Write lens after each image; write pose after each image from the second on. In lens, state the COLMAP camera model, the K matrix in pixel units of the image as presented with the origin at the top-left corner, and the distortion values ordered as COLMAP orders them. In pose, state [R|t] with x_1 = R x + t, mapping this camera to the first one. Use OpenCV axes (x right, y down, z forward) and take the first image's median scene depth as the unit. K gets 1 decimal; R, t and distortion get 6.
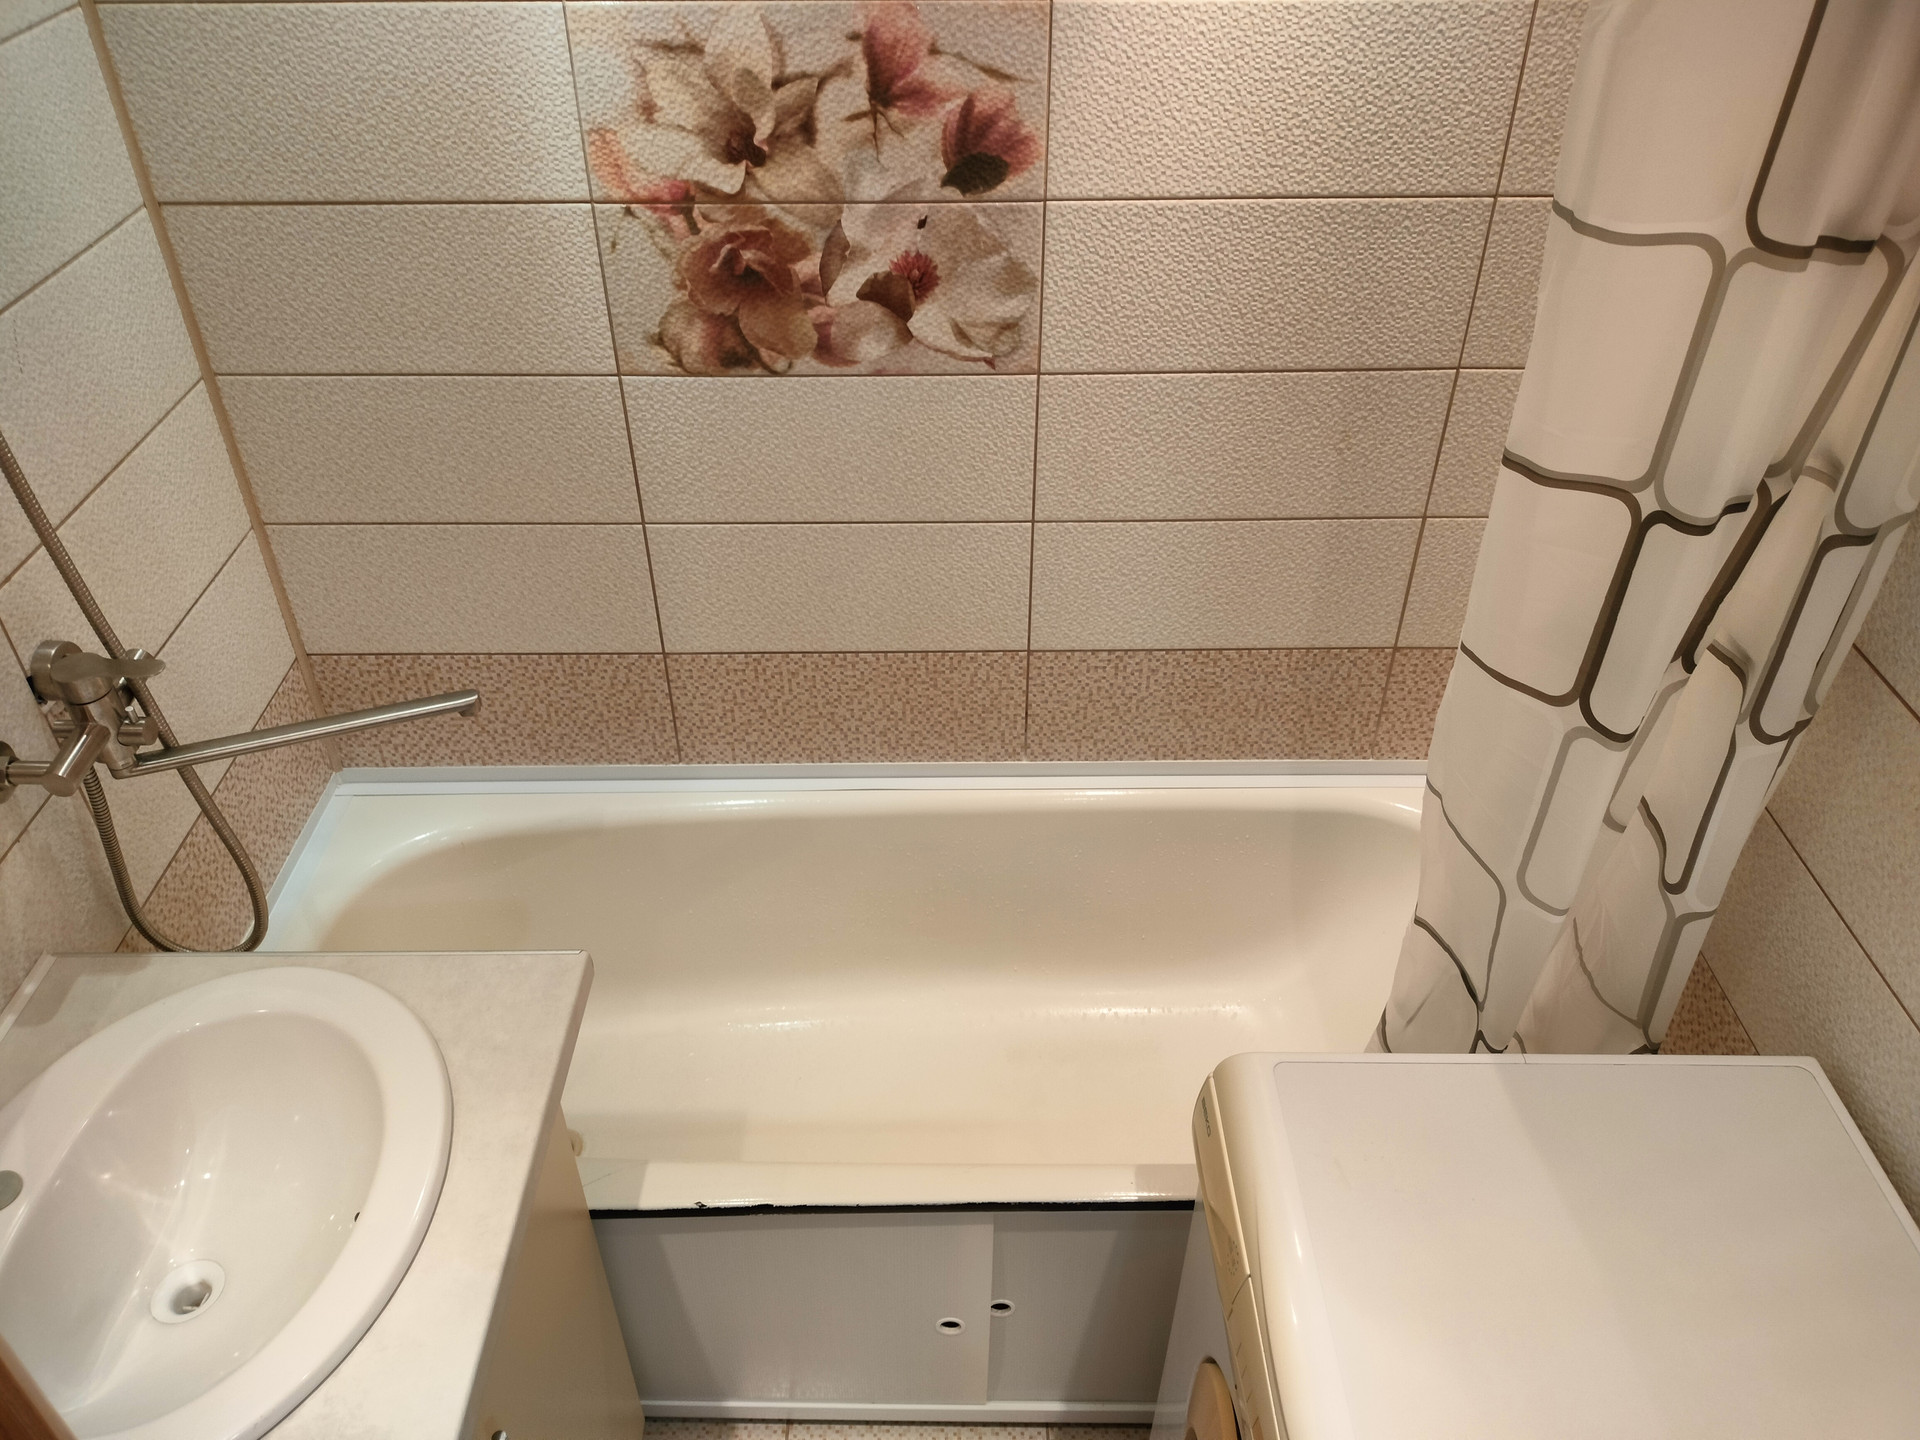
lens RADIAL K [[1438.9, 0, 947.3], [0, 1438.9, 732.0], [0, 0, 1]] dist [0.066936, -0.120234]
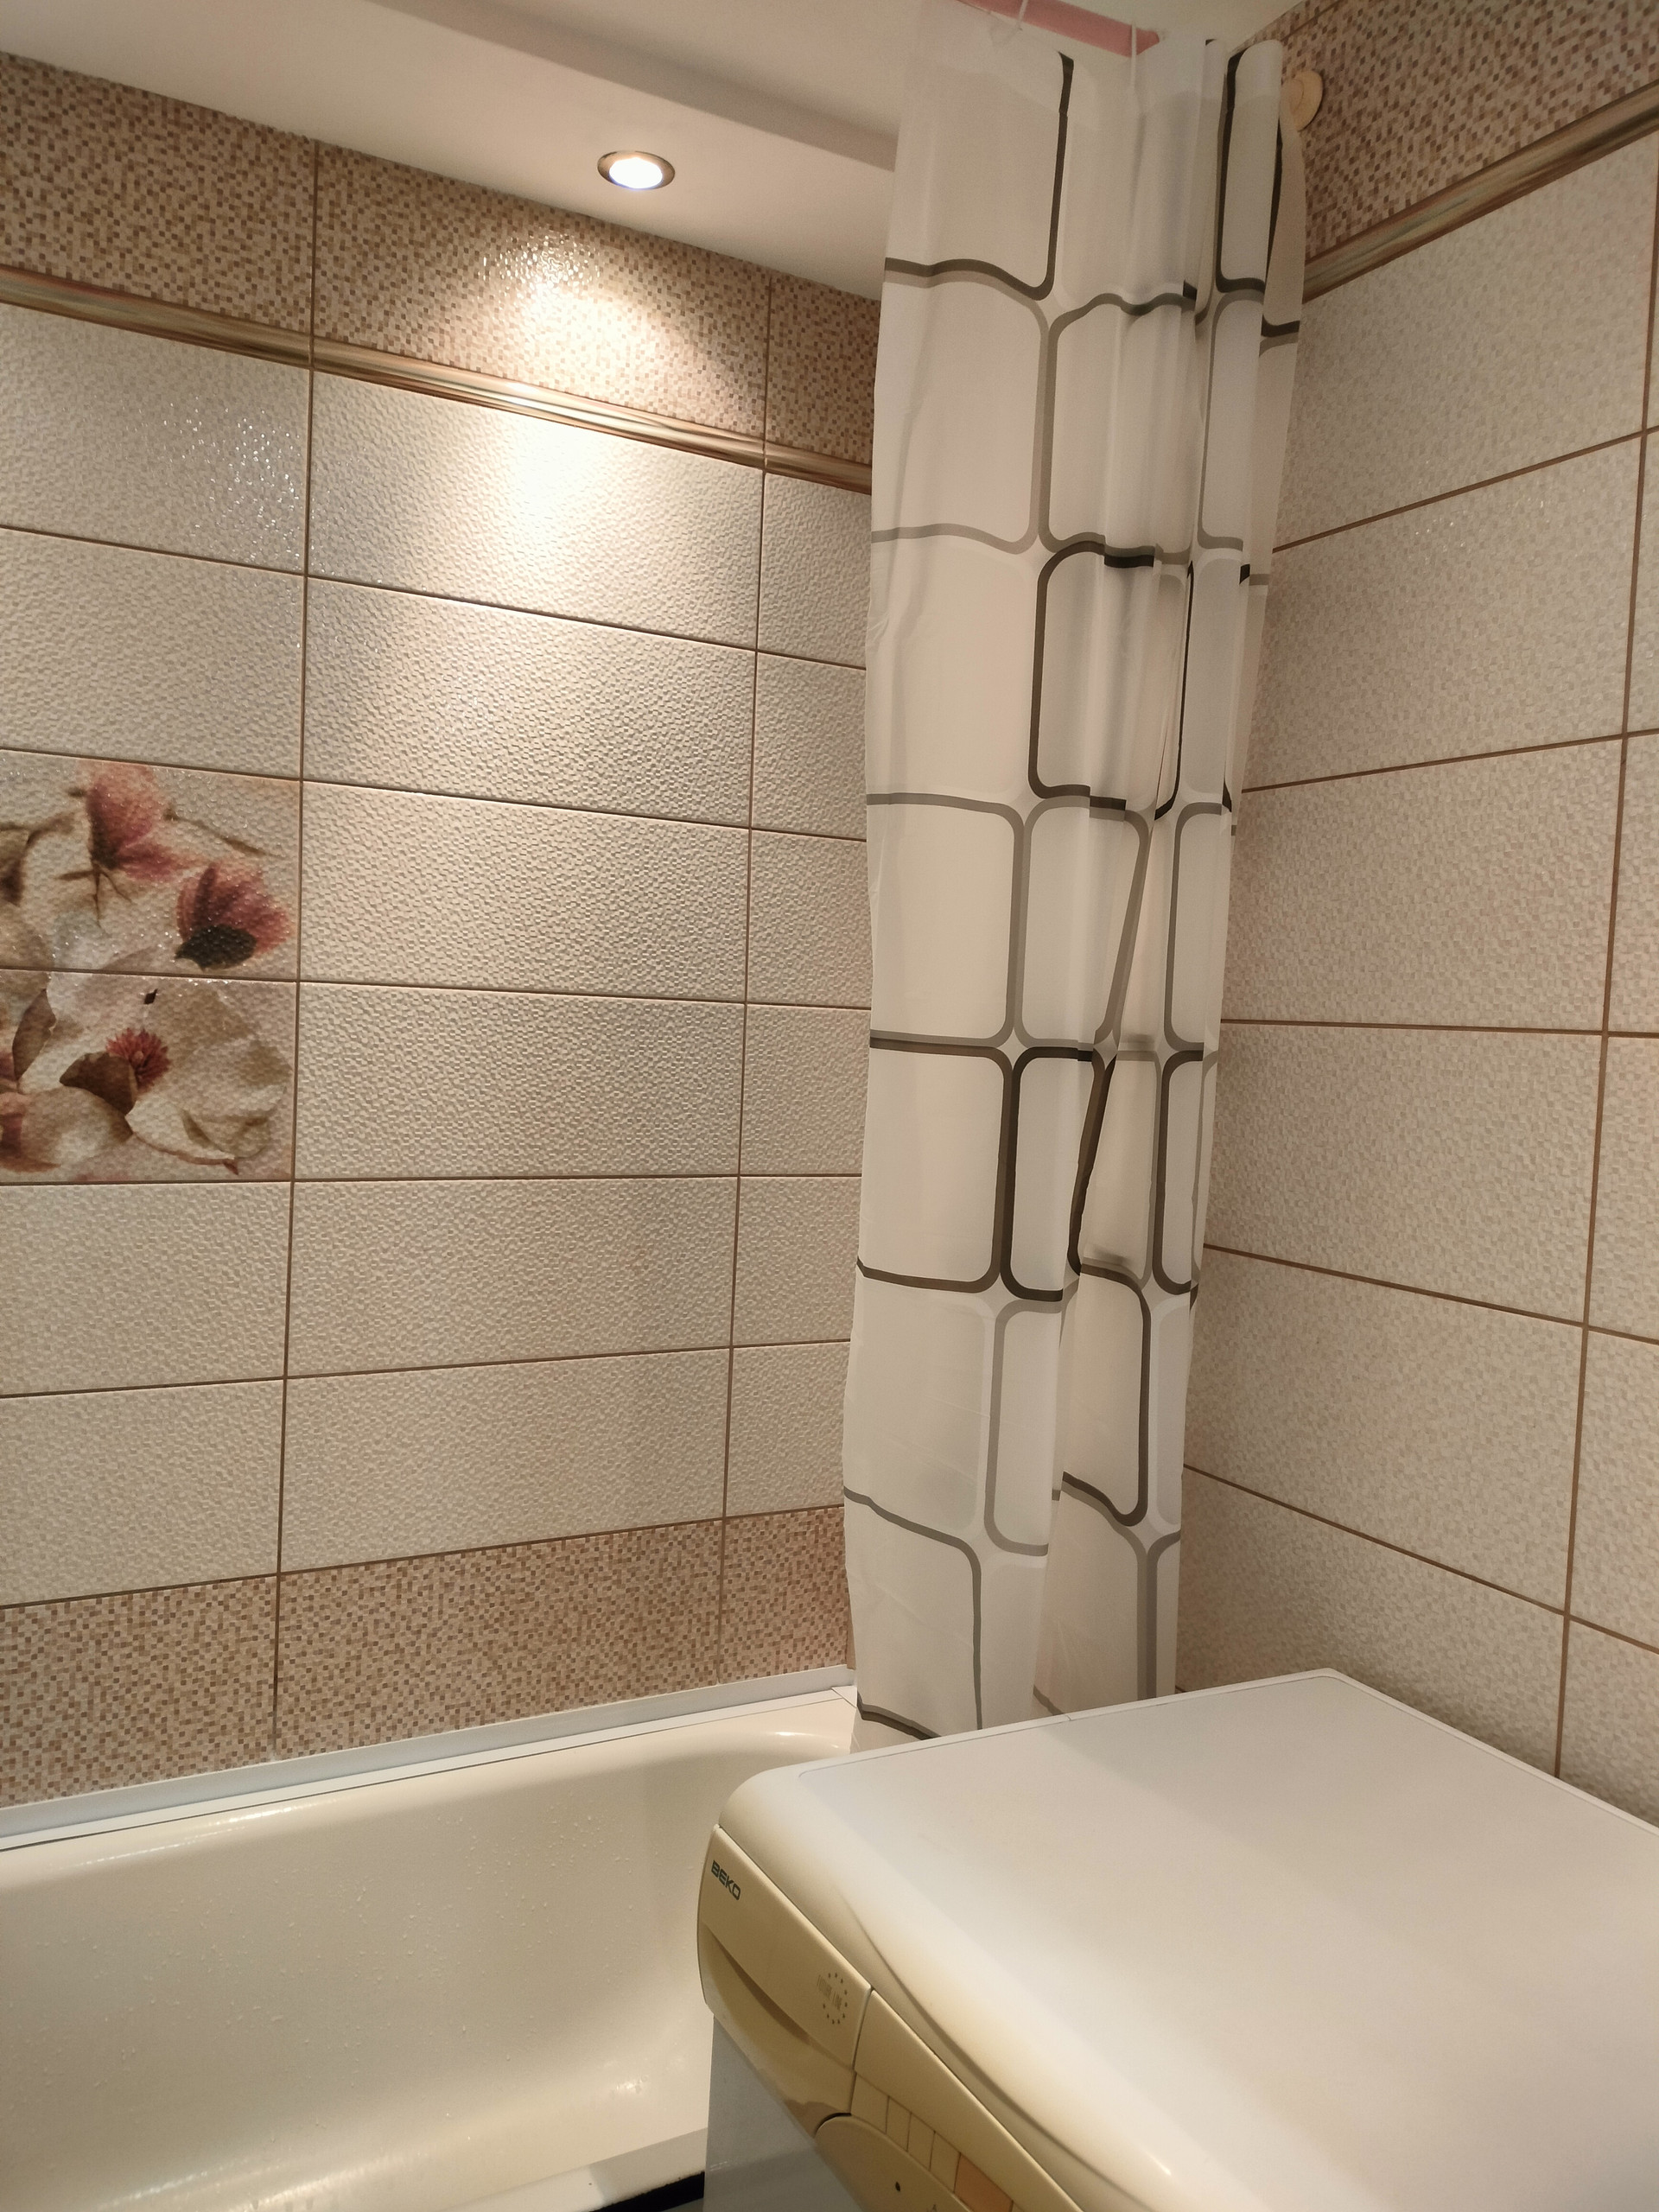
lens RADIAL K [[1657.8, 0, 831.1], [0, 1657.8, 1110.5], [0, 0, 1]] dist [0.066936, -0.120234]
pose [[0.875796, 0.022546, 0.482154, -0.132749], [0.254472, 0.827243, -0.500912, 0.288296], [-0.410152, 0.561391, 0.718759, 0.148368]]
